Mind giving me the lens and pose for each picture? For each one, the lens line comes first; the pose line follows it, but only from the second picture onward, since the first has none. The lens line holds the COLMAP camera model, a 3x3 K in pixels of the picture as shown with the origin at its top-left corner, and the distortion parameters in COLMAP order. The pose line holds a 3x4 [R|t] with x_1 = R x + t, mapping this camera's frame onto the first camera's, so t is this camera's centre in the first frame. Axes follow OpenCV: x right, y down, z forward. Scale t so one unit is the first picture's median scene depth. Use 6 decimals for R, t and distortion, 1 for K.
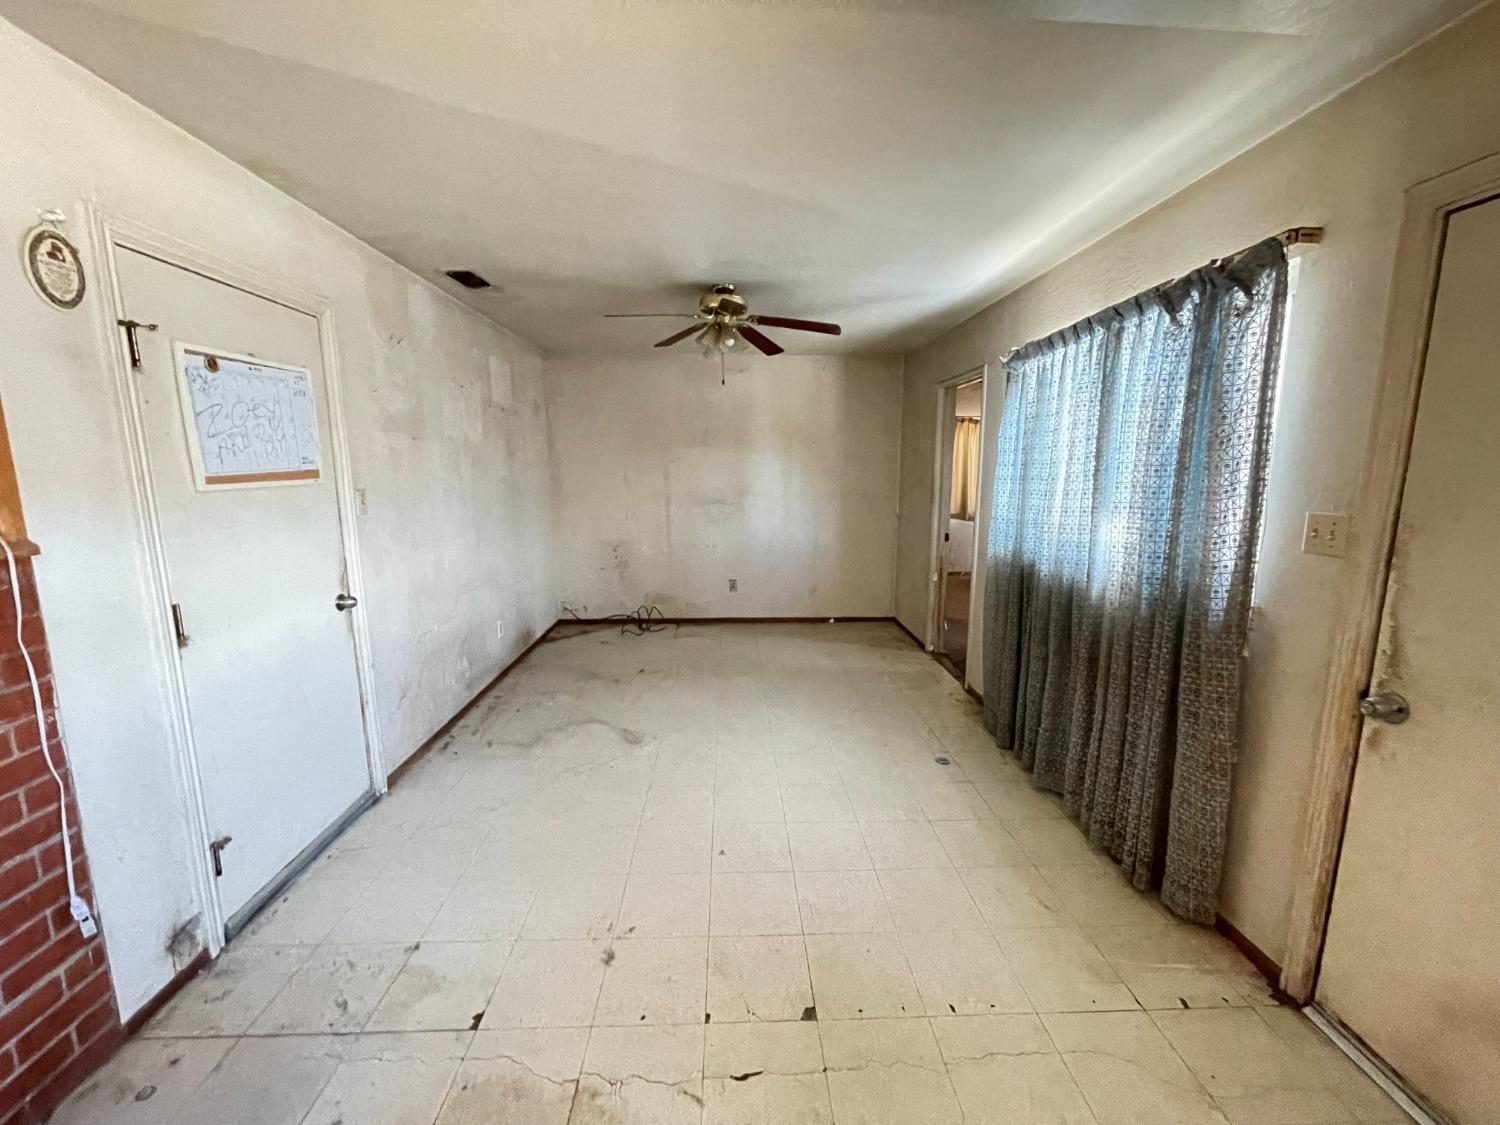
lens RADIAL K [[599.3, 0, 750.0], [0, 599.3, 562.5], [0, 0, 1]] dist [0.000204, -0.000826]
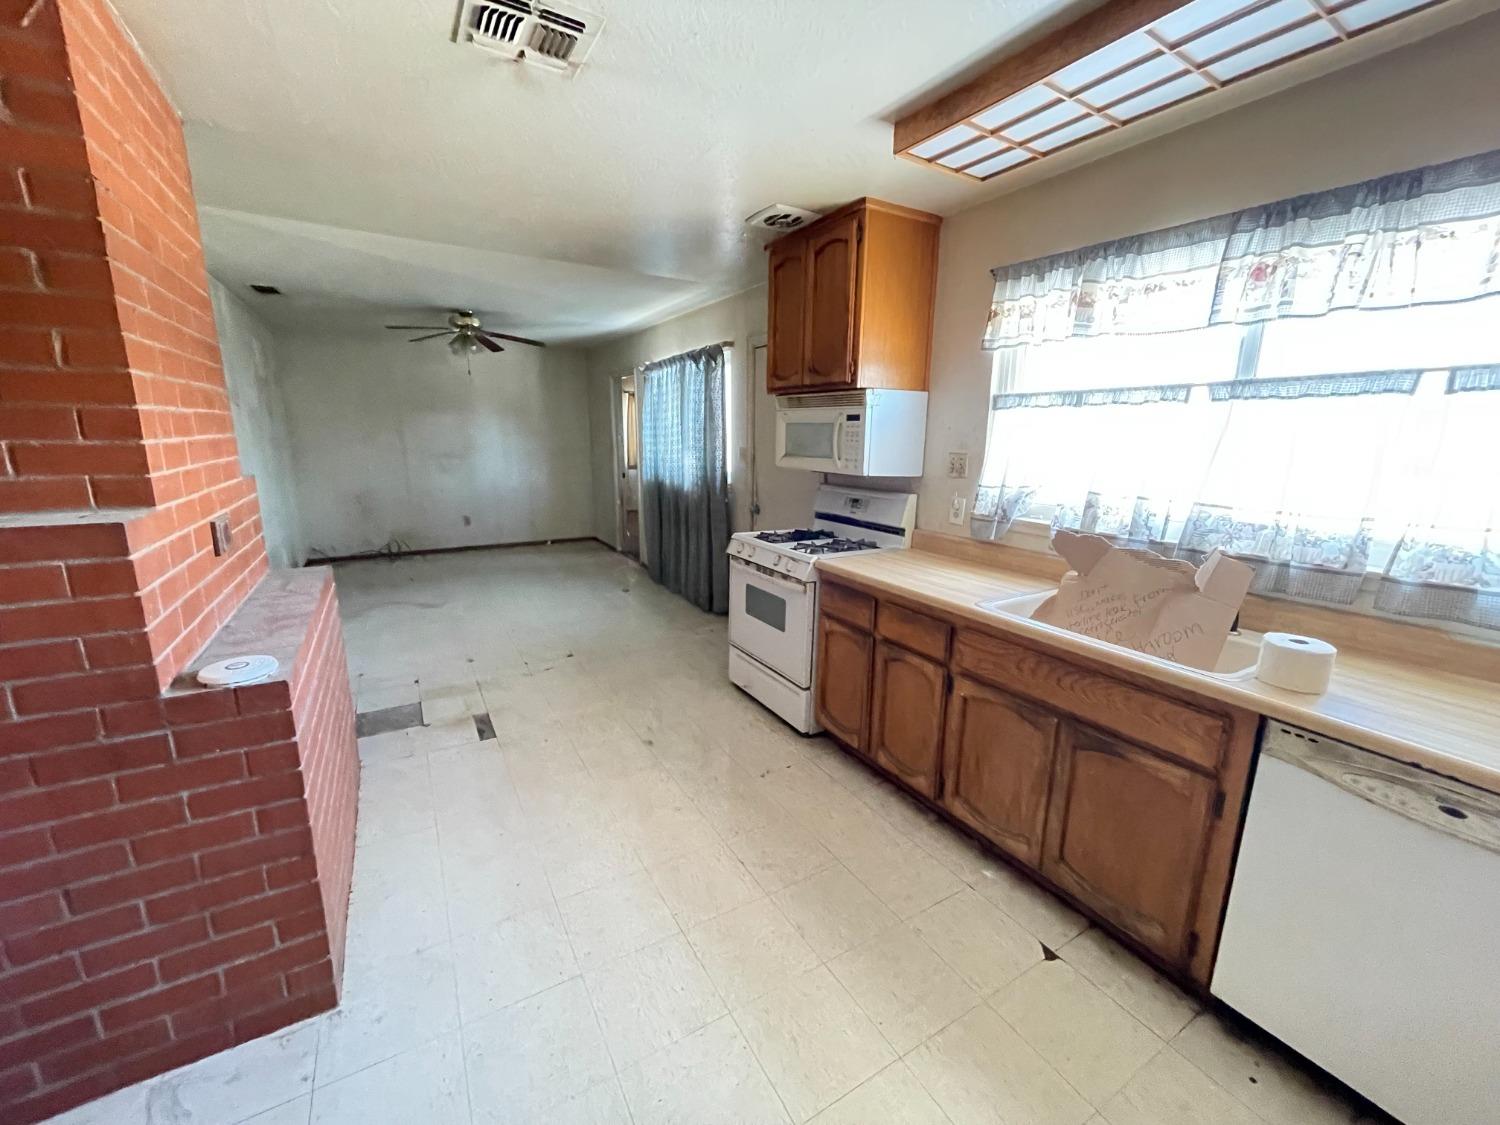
lens RADIAL K [[598.8, 0, 748.5], [0, 598.8, 563.2], [0, 0, 1]] dist [-0.008290, 0.000044]
pose [[0.881281, -0.095780, 0.462785, -0.184568], [0.067350, 0.994706, 0.077615, 0.126894], [-0.467769, -0.037232, 0.883066, -0.776897]]
